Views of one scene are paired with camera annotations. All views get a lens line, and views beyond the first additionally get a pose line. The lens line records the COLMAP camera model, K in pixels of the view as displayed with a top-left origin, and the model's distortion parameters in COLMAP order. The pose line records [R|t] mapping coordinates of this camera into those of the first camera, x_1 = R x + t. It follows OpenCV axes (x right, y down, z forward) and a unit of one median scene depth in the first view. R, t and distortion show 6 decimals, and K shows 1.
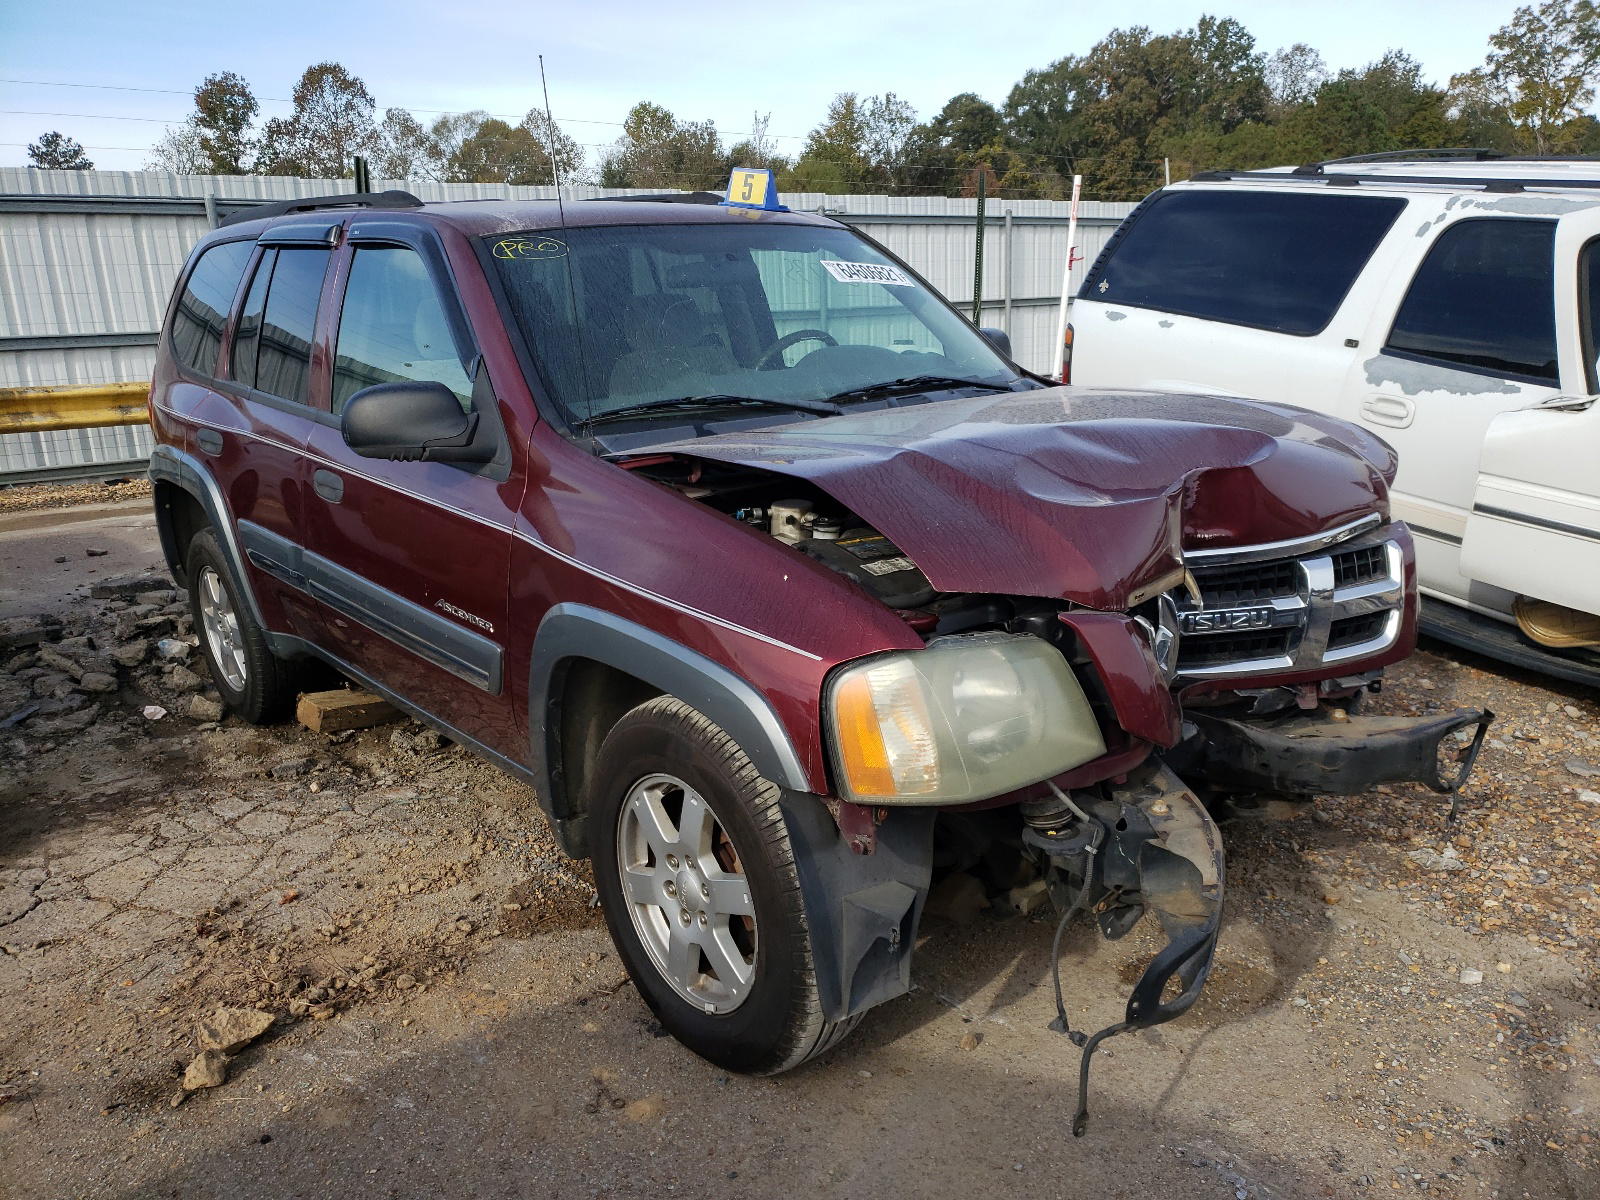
lens RADIAL K [[1223.5, 0, 803.0], [0, 1223.5, 608.9], [0, 0, 1]] dist [0.034435, -0.048383]
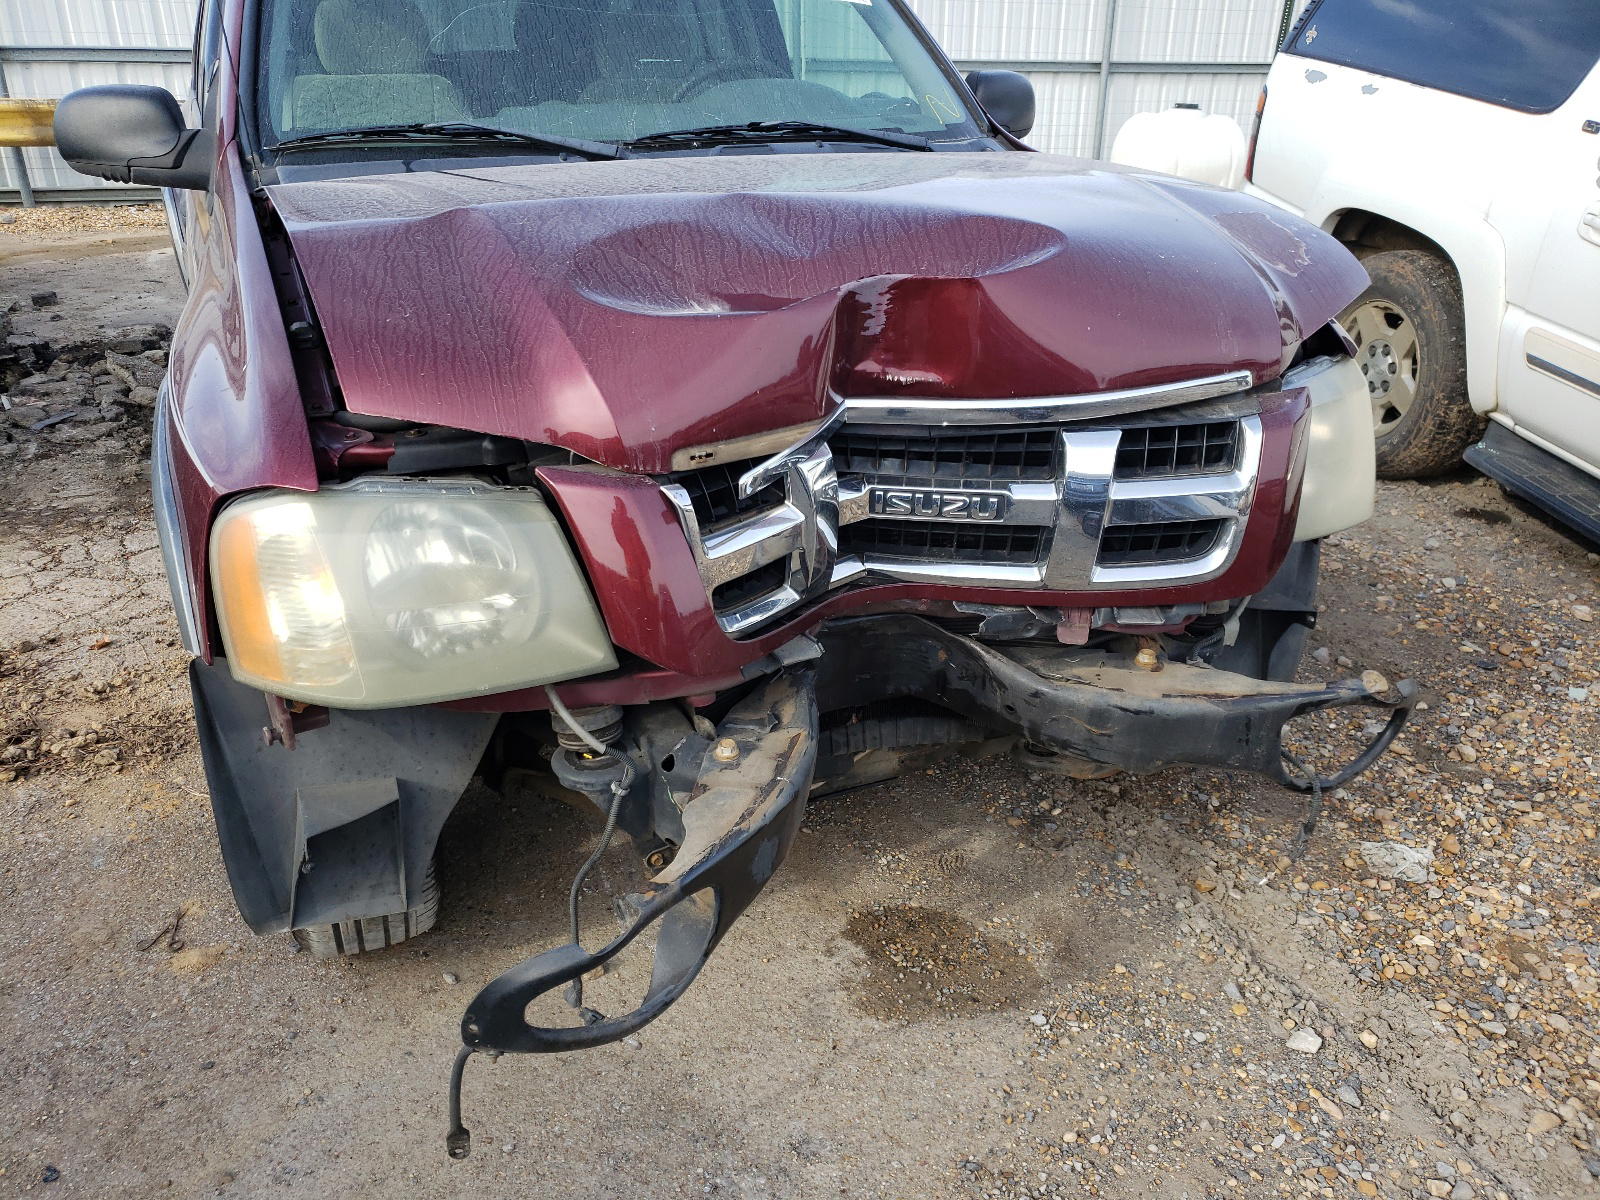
lens RADIAL K [[1223.5, 0, 798.8], [0, 1223.5, 589.8], [0, 0, 1]] dist [0.034435, -0.048383]
pose [[0.954468, 0.159809, -0.251895, 0.428269], [-0.116375, 0.976969, 0.178853, -0.054700], [0.274676, -0.141396, 0.951084, 0.296140]]
